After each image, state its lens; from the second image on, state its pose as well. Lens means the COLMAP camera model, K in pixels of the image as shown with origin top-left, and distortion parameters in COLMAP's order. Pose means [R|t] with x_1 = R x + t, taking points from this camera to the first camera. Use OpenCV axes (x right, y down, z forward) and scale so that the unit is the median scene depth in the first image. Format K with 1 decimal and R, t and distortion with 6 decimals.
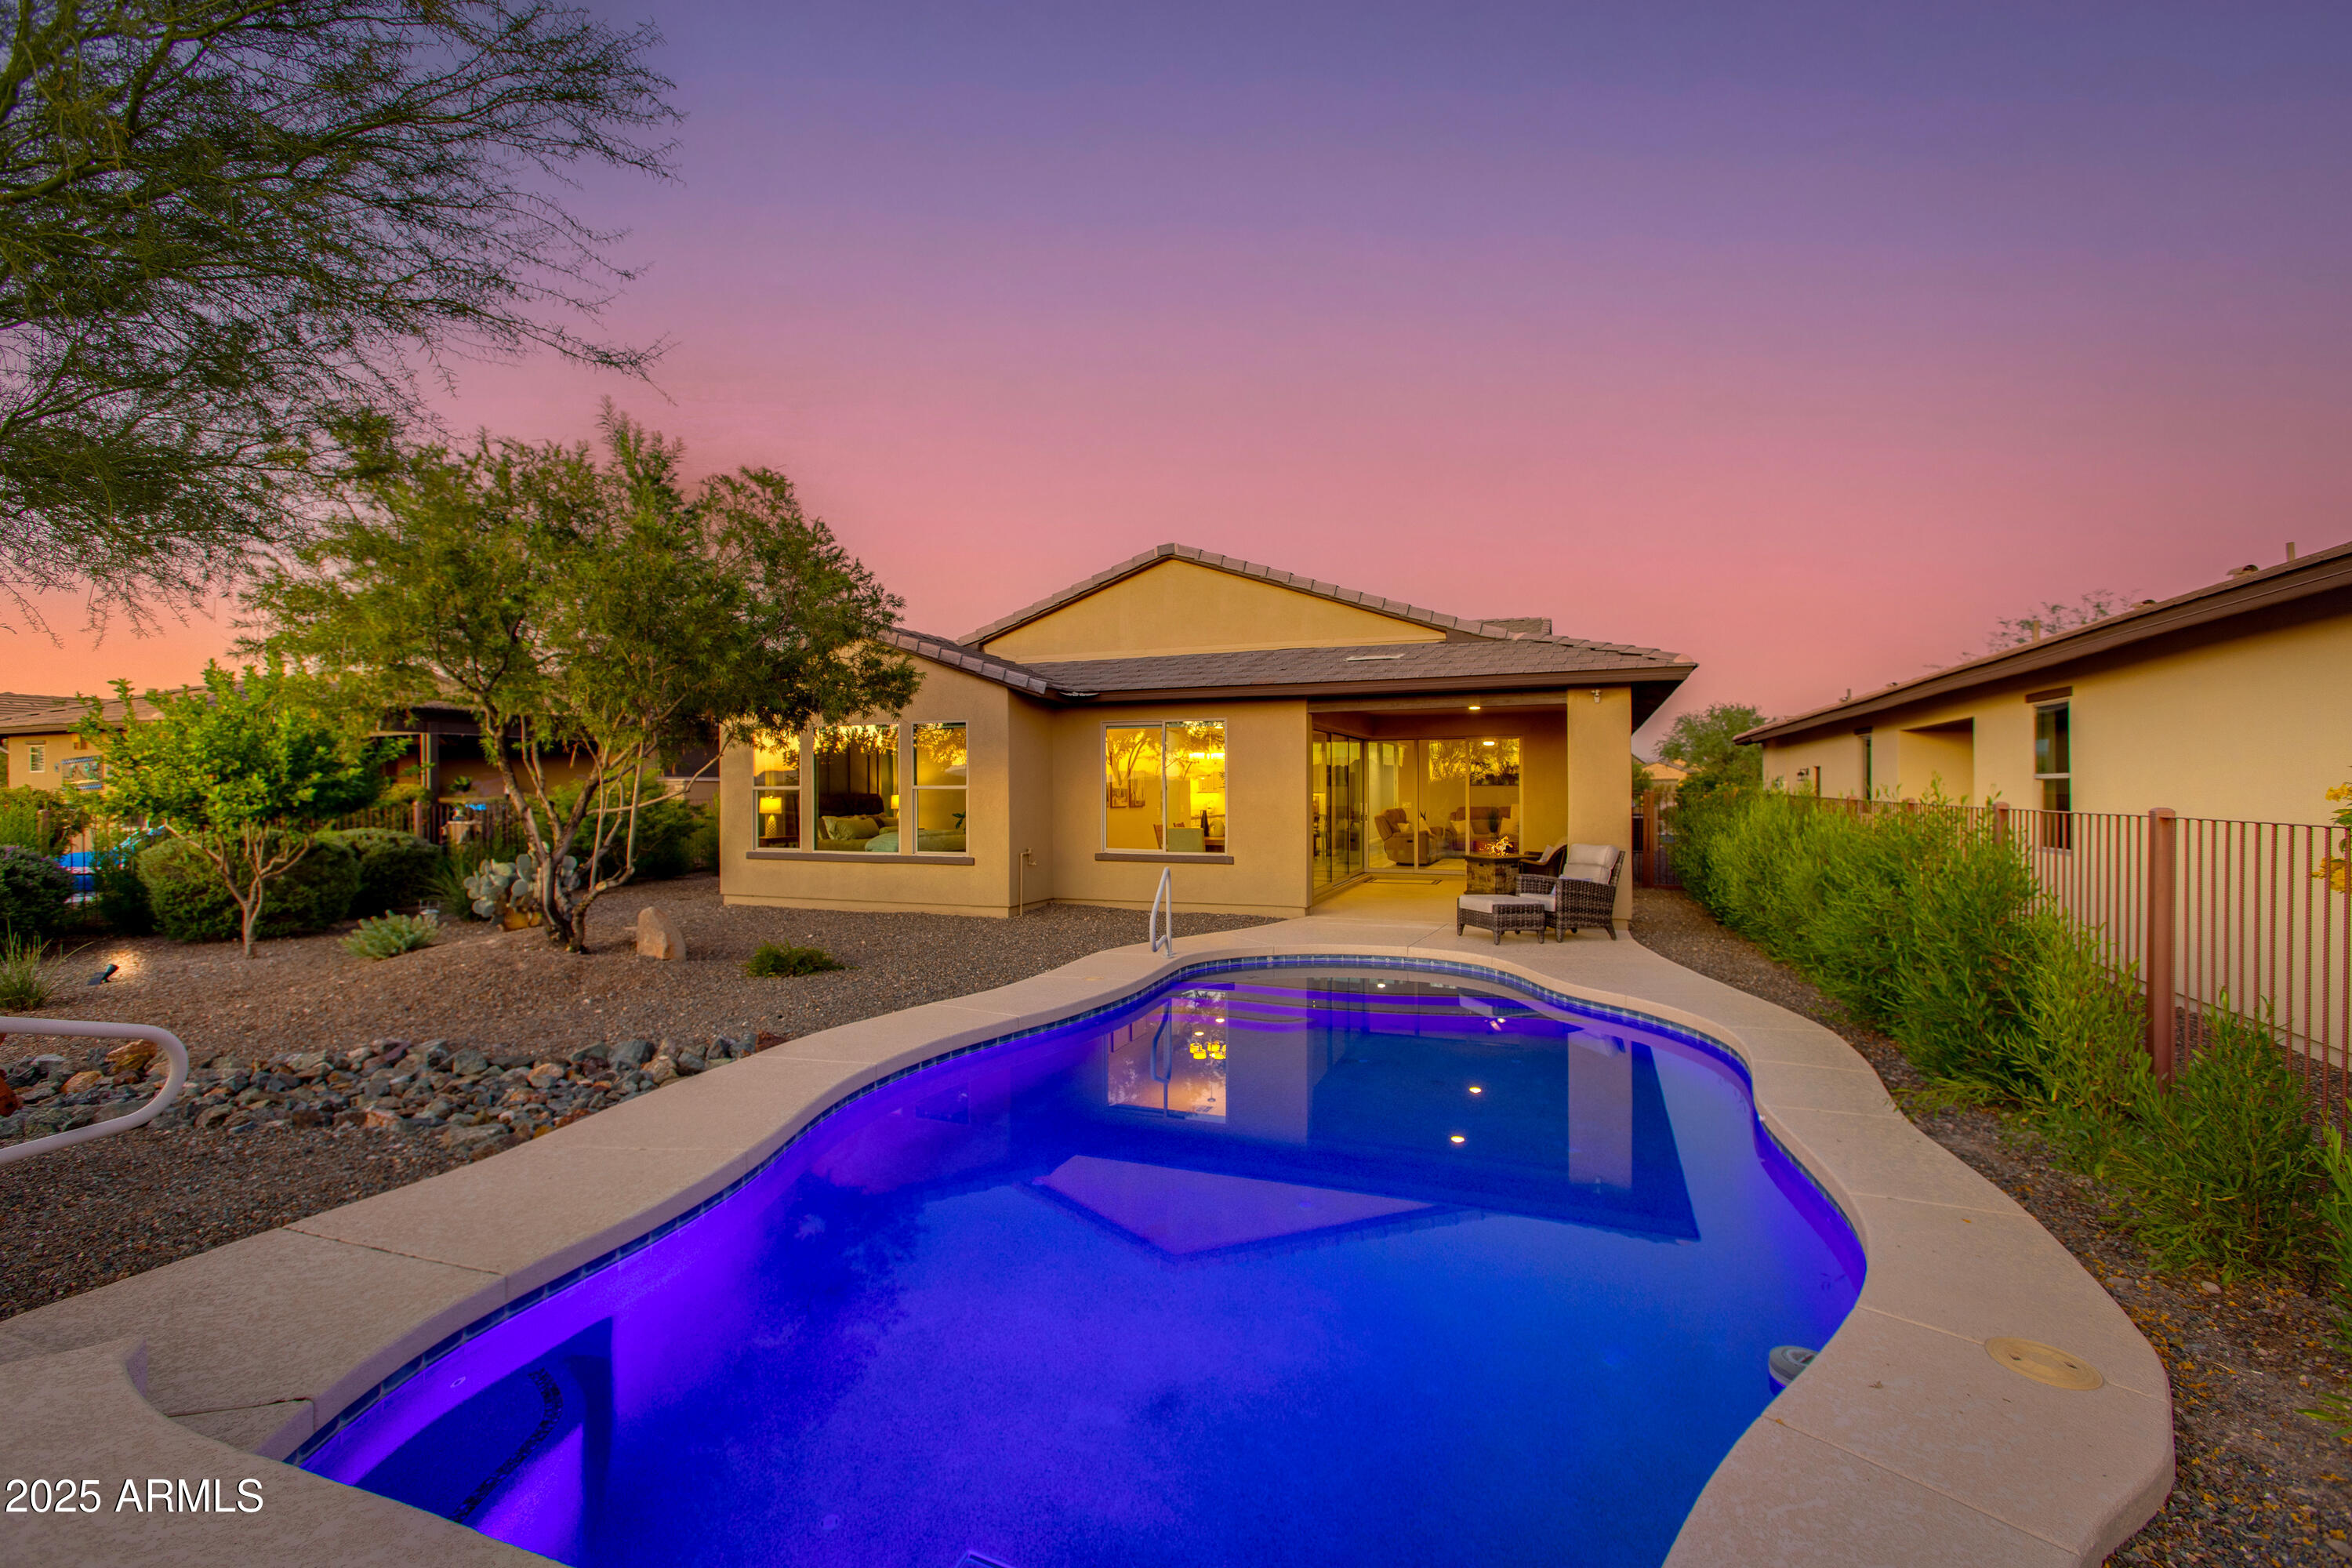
lens RADIAL K [[1058.1, 0, 1174.3], [0, 1058.1, 794.3], [0, 0, 1]] dist [0.002238, 0.000186]
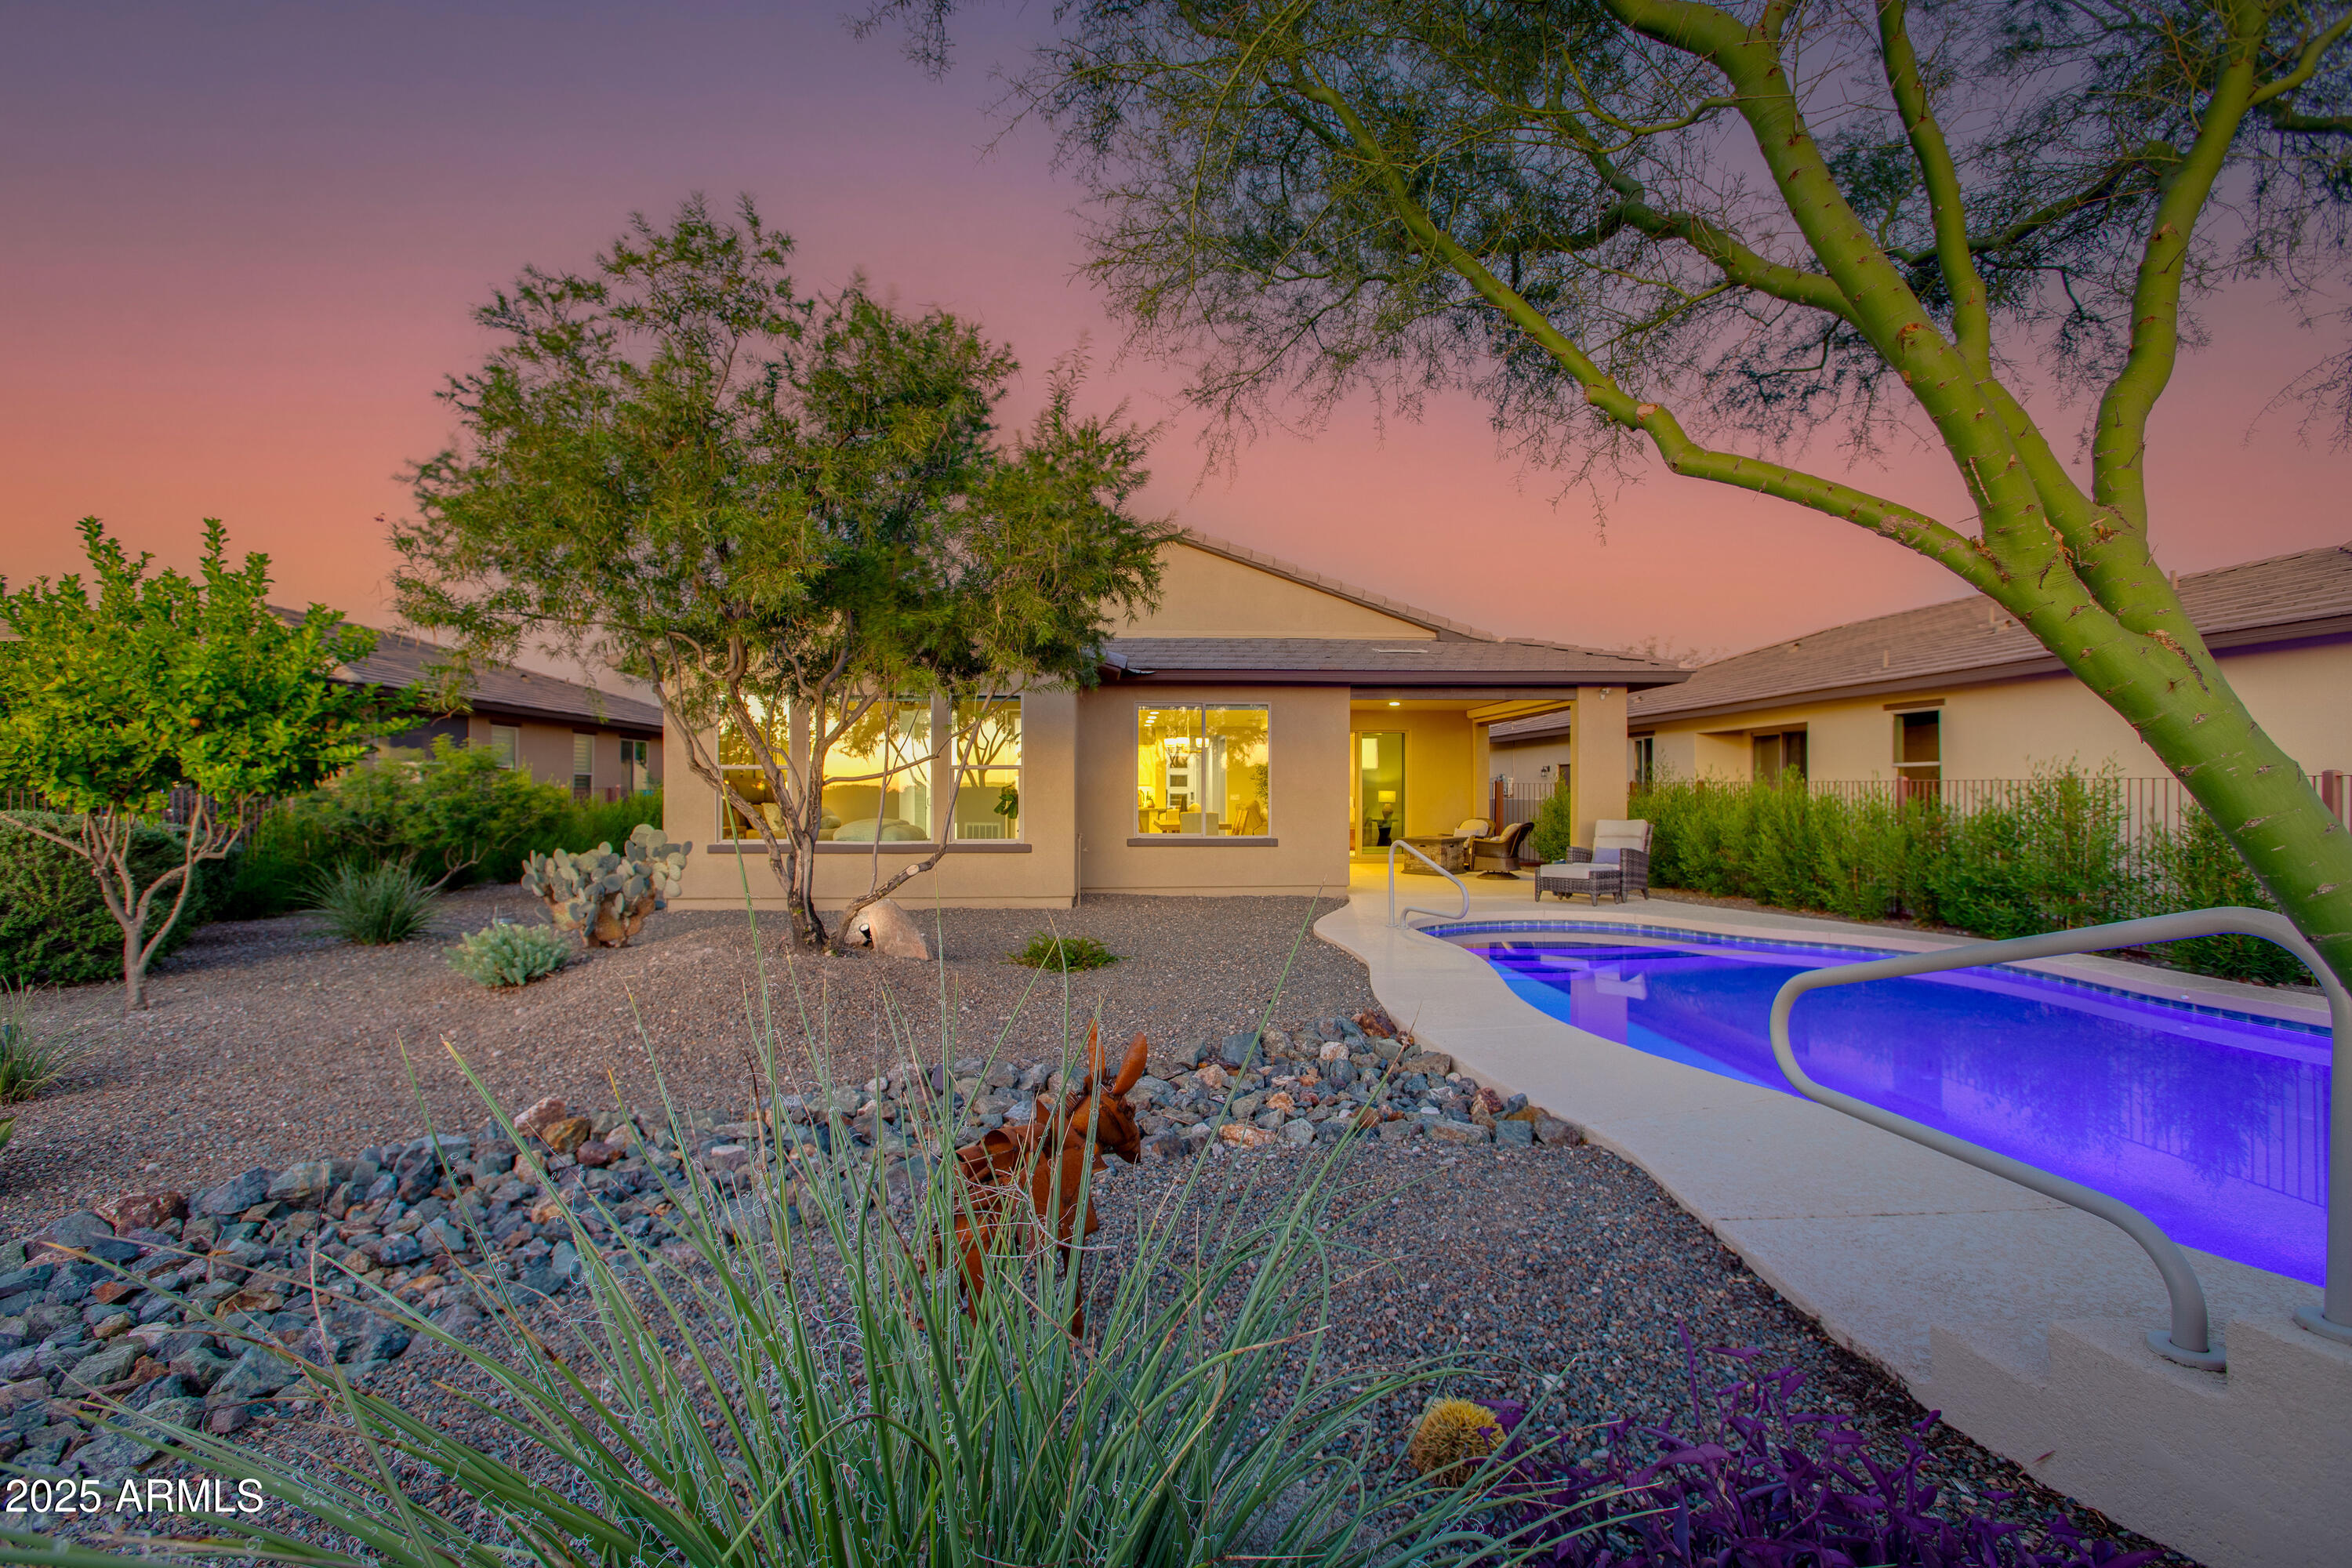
lens RADIAL K [[1058.1, 0, 1171.1], [0, 1058.1, 781.8], [0, 0, 1]] dist [0.002238, 0.000186]
pose [[0.910929, 0.008216, 0.412481, -0.467561], [-0.000600, 0.999827, -0.018591, 0.023843], [-0.412562, 0.016687, 0.910777, 0.121283]]
